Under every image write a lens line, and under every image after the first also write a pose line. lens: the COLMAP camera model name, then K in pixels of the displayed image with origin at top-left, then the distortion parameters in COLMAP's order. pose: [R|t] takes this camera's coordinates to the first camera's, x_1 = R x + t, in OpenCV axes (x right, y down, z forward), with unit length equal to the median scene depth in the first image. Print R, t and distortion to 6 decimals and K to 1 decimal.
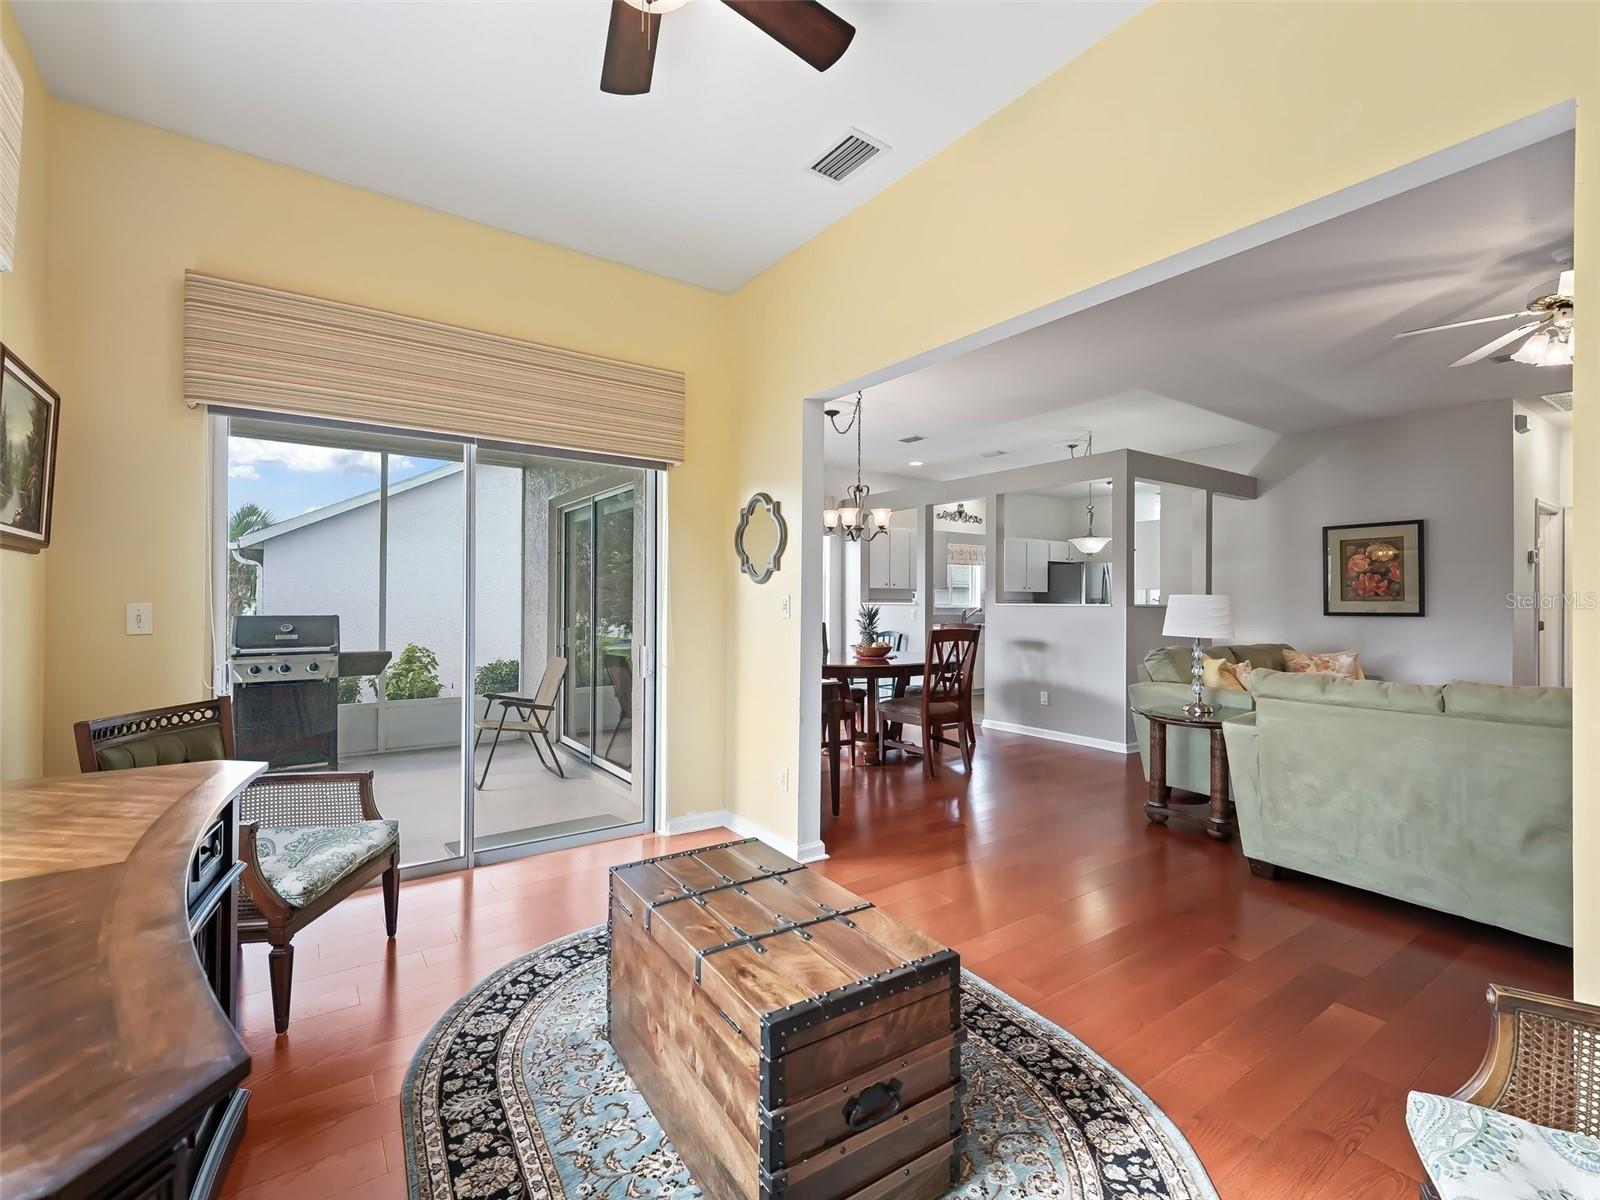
lens RADIAL K [[719.1, 0, 799.3], [0, 719.1, 595.9], [0, 0, 1]] dist [0.003527, 0.000294]
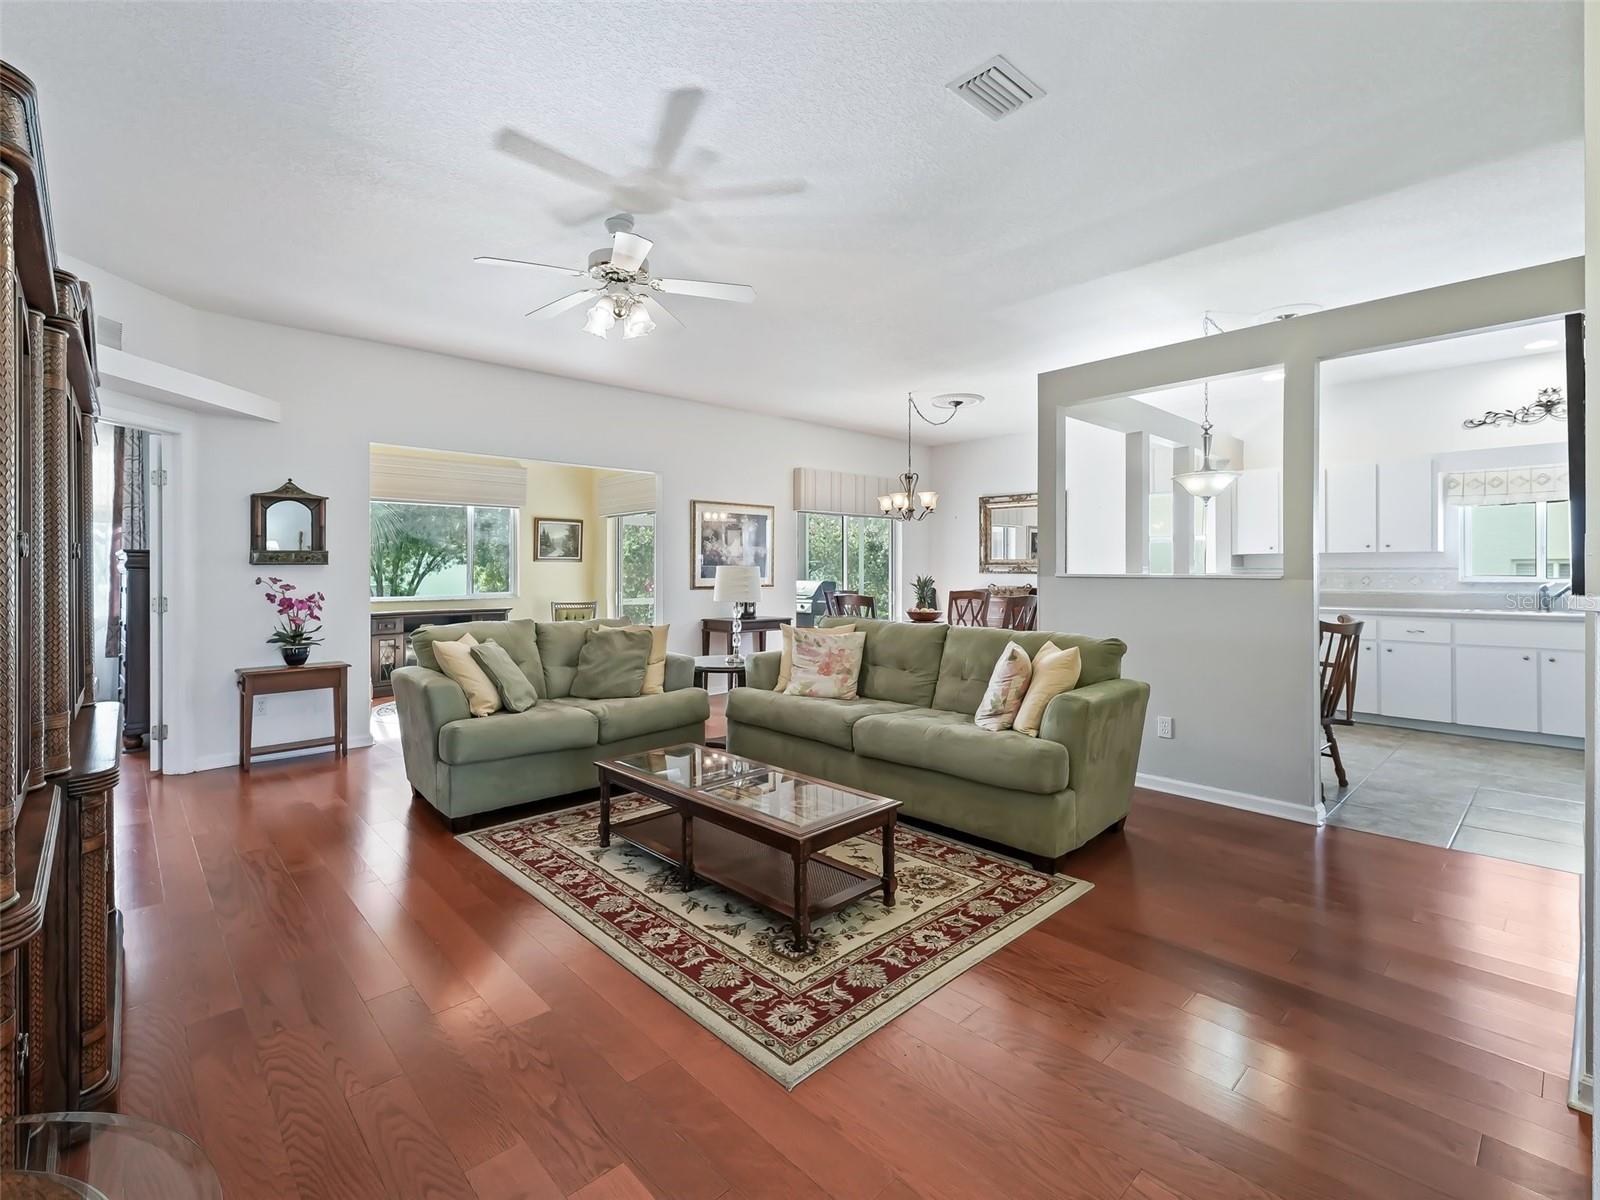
lens RADIAL K [[730.7, 0, 775.2], [0, 730.7, 572.4], [0, 0, 1]] dist [0.003950, -0.000464]
pose [[0.123258, -0.005393, -0.992360, 1.073673], [0.008718, 0.999953, -0.004352, 0.010073], [0.992336, -0.008115, 0.123299, 0.554566]]
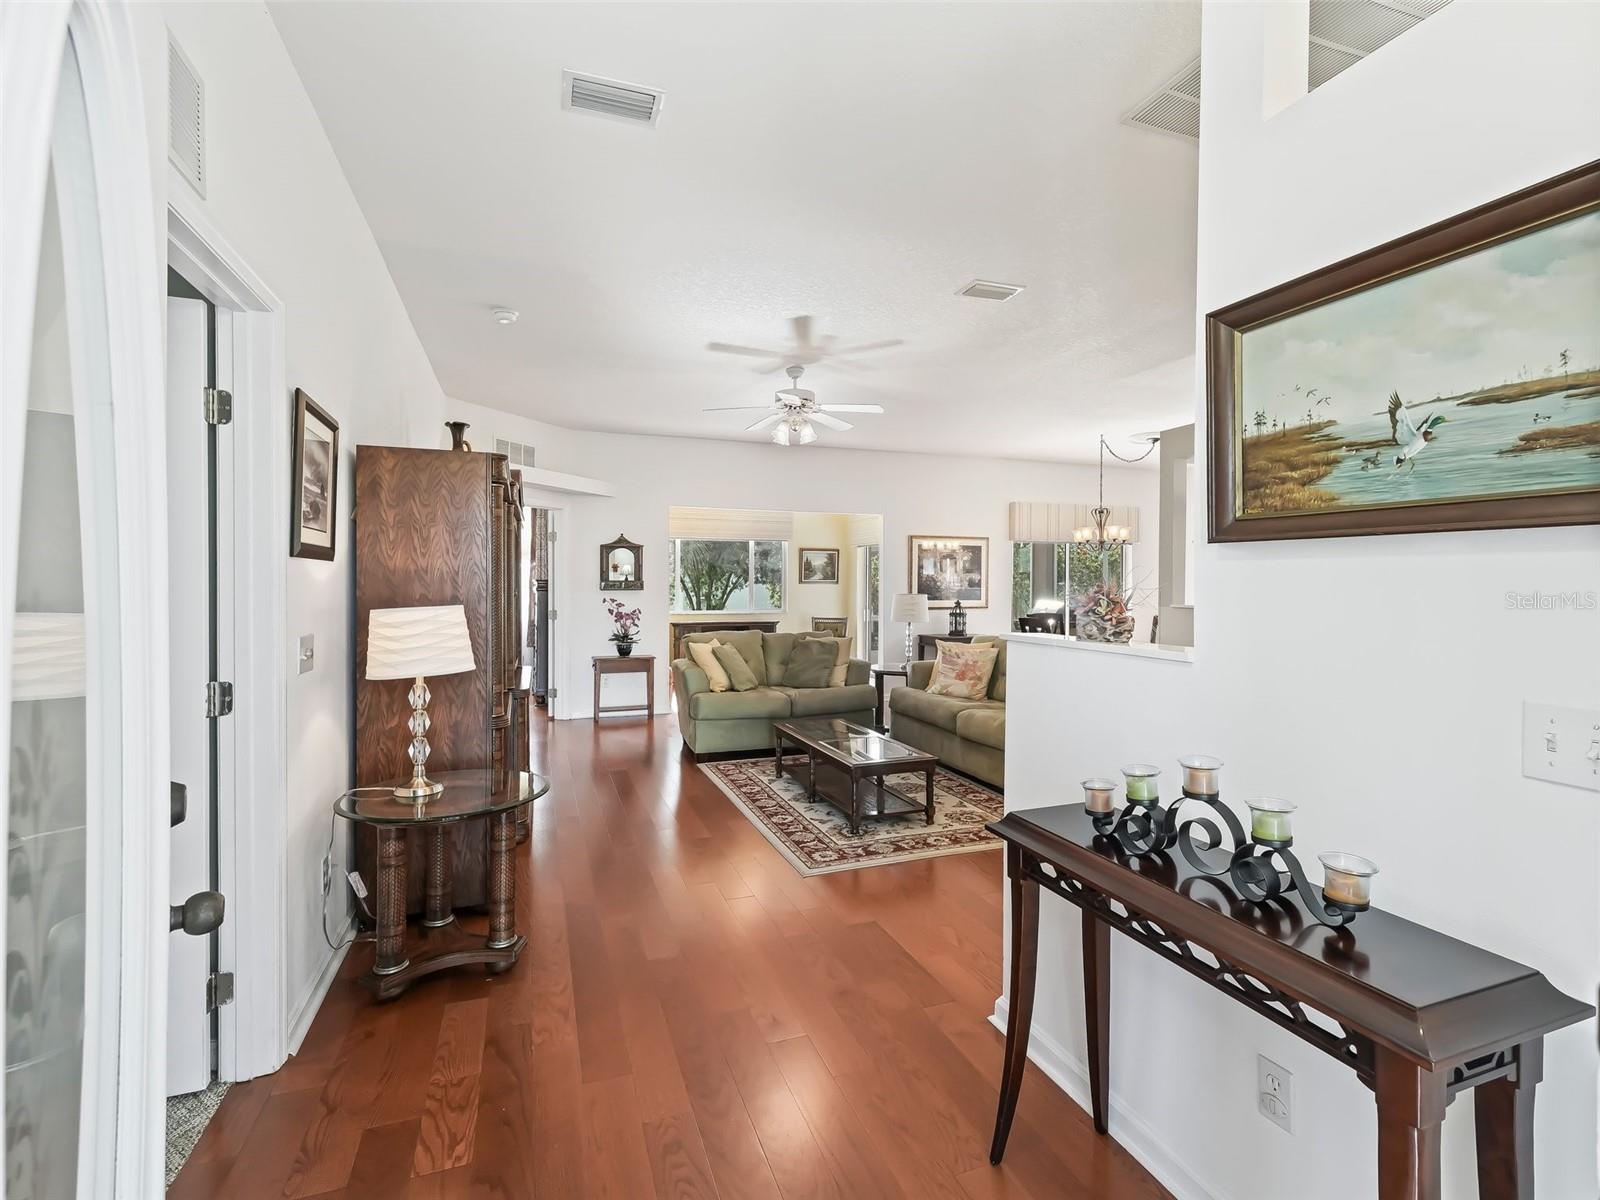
lens RADIAL K [[749.0, 0, 803.9], [0, 749.0, 593.0], [0, 0, 1]] dist [0.000231, 0.000068]
pose [[-0.259631, 0.003190, -0.965703, 1.320274], [-0.000842, 0.999993, 0.003530, -0.004989], [0.965708, 0.001729, -0.259627, 0.729051]]
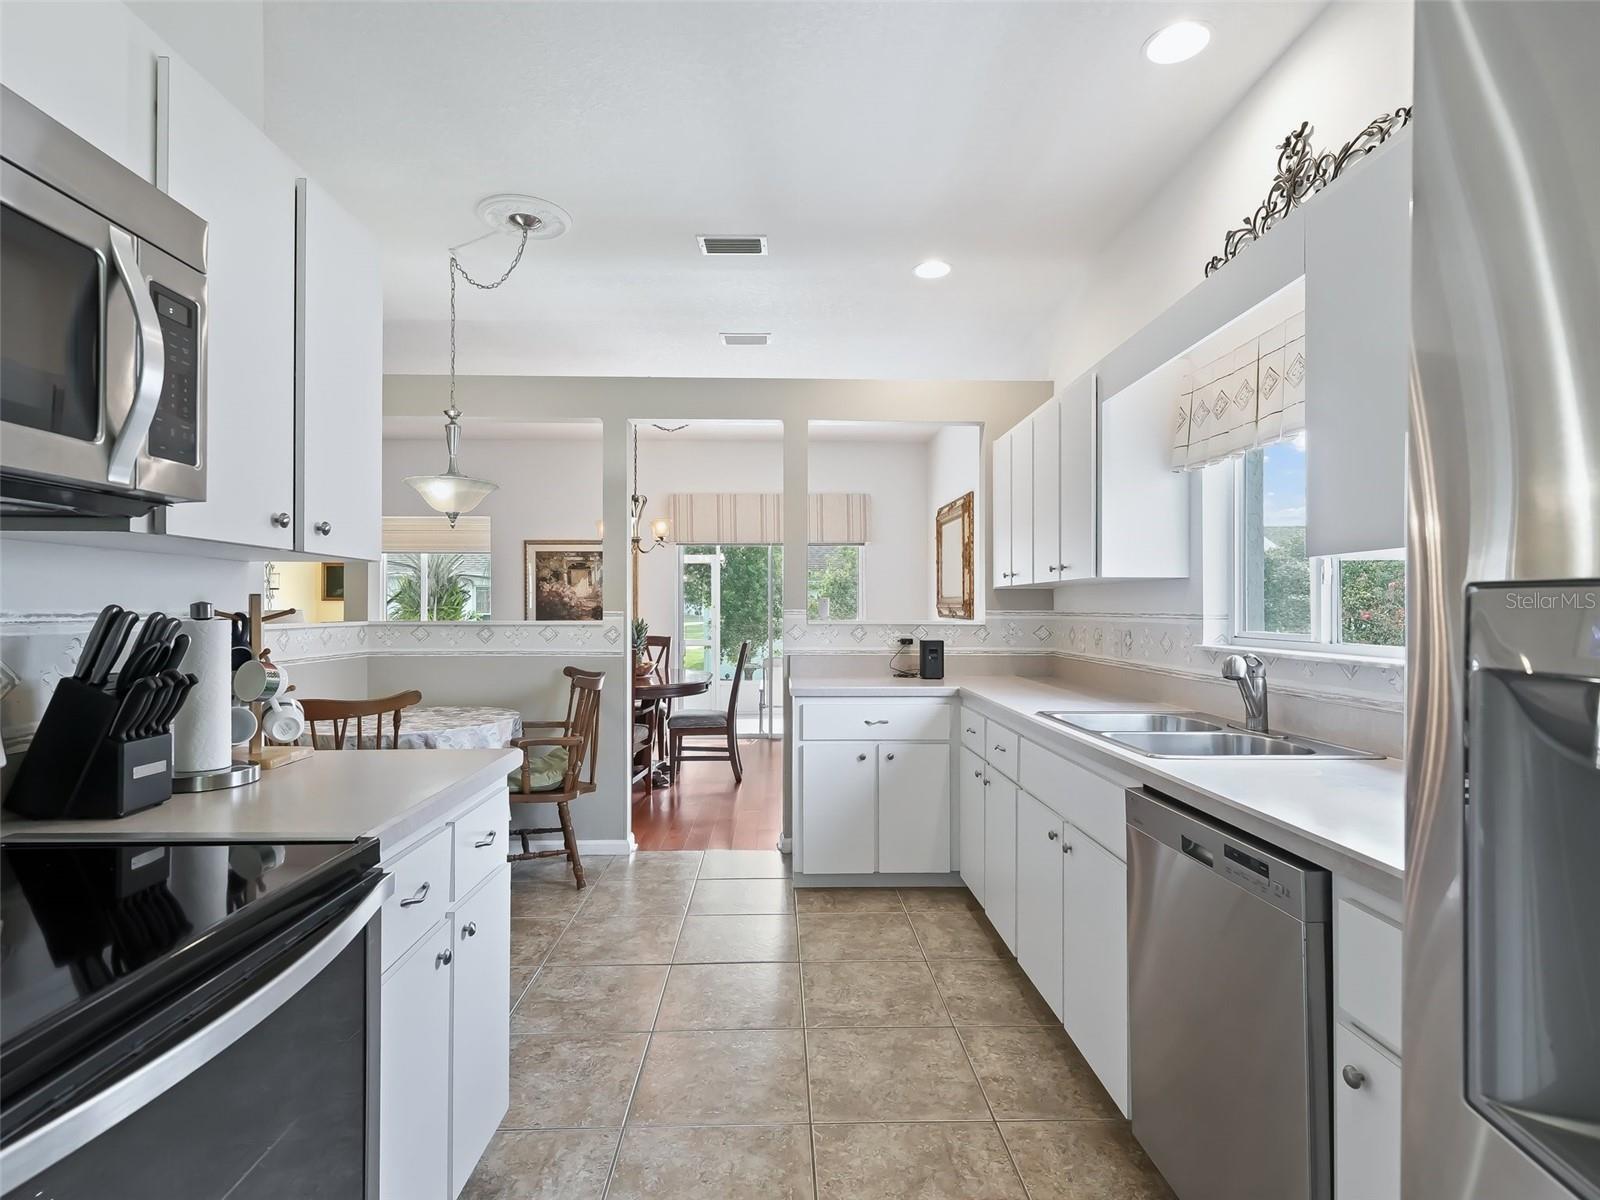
lens RADIAL K [[815.8, 0, 823.3], [0, 815.8, 602.9], [0, 0, 1]] dist [0.000585, 0.000176]
pose [[-0.540591, -0.010311, -0.841222, 0.752058], [0.004650, 0.999873, -0.015244, 0.007656], [0.841272, -0.012153, -0.540475, 1.568663]]
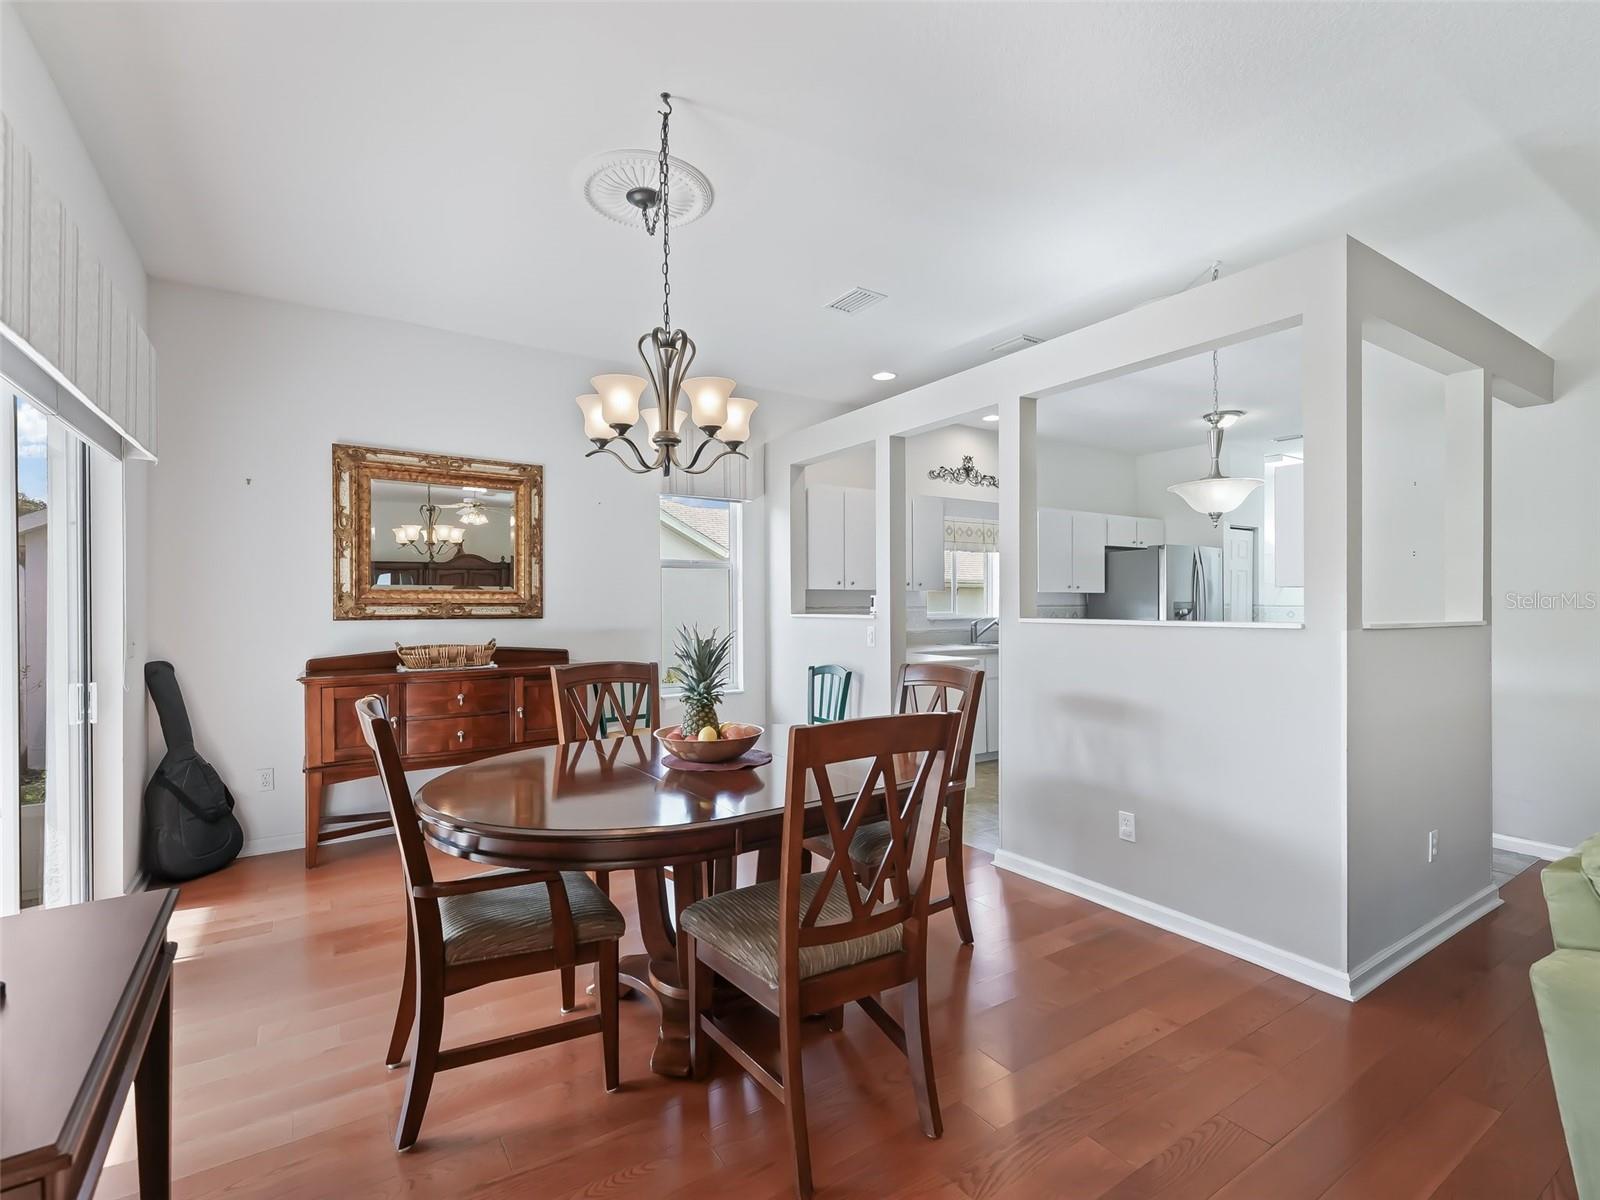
lens RADIAL K [[743.5, 0, 799.2], [0, 743.5, 605.9], [0, 0, 1]] dist [-0.002178, -0.000189]
pose [[0.999402, -0.008413, -0.033548, 0.147299], [0.008804, 0.999895, 0.011501, -0.005882], [0.033447, -0.011790, 0.999371, 0.513499]]
